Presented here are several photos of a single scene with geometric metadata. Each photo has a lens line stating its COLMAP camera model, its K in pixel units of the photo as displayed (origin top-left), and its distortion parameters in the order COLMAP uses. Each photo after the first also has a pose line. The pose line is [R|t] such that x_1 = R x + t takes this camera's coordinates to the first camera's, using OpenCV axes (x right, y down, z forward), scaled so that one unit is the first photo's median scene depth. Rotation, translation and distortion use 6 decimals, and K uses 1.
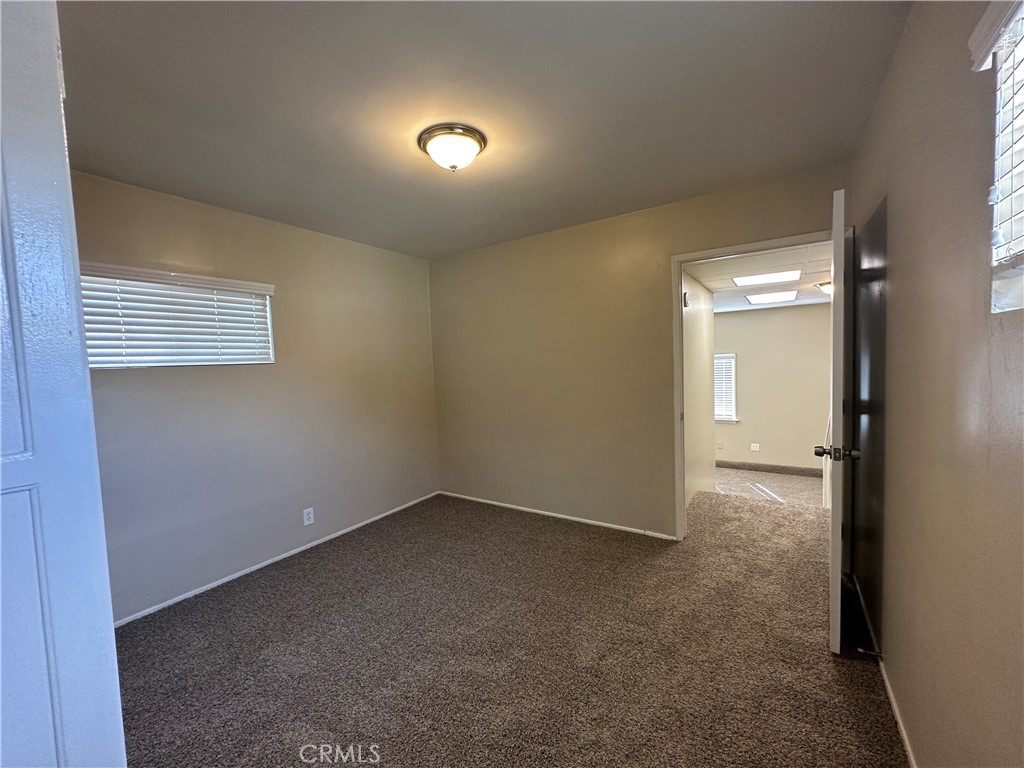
lens RADIAL K [[409.9, 0, 511.8], [0, 409.9, 386.6], [0, 0, 1]] dist [-0.001621, -0.000097]
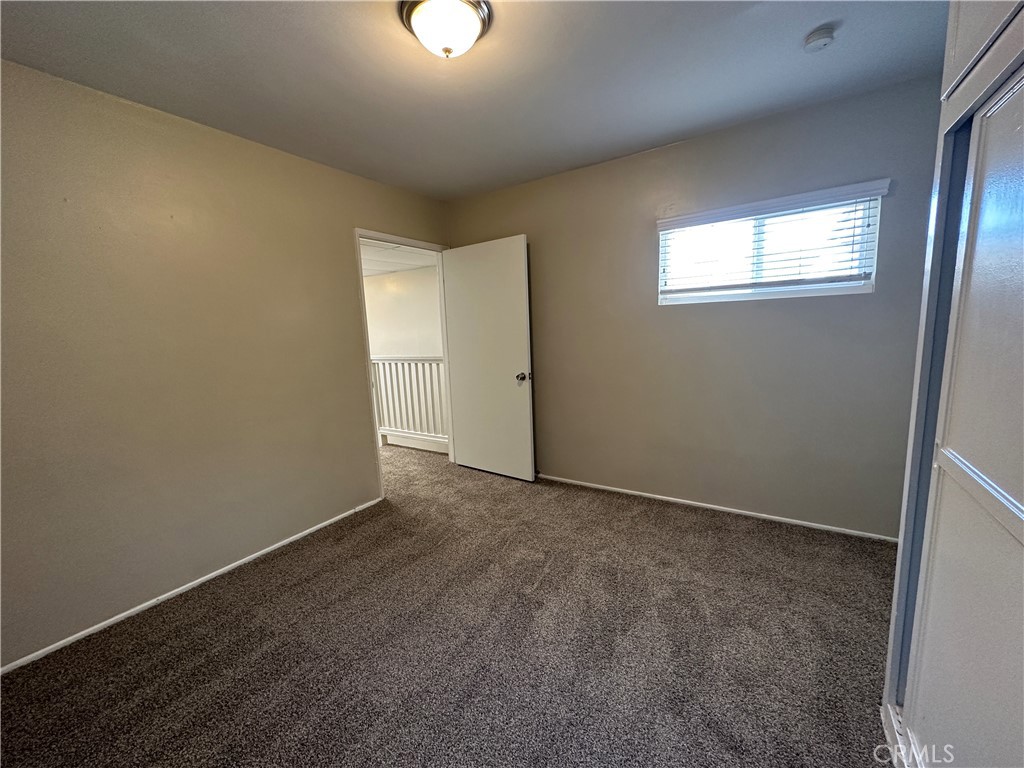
lens RADIAL K [[409.9, 0, 511.8], [0, 409.9, 386.6], [0, 0, 1]] dist [-0.001621, -0.000097]
pose [[-0.008943, -0.102871, 0.994654, -0.705104], [0.099426, 0.989674, 0.103250, 0.006825], [-0.995005, 0.099818, 0.001378, 0.701625]]
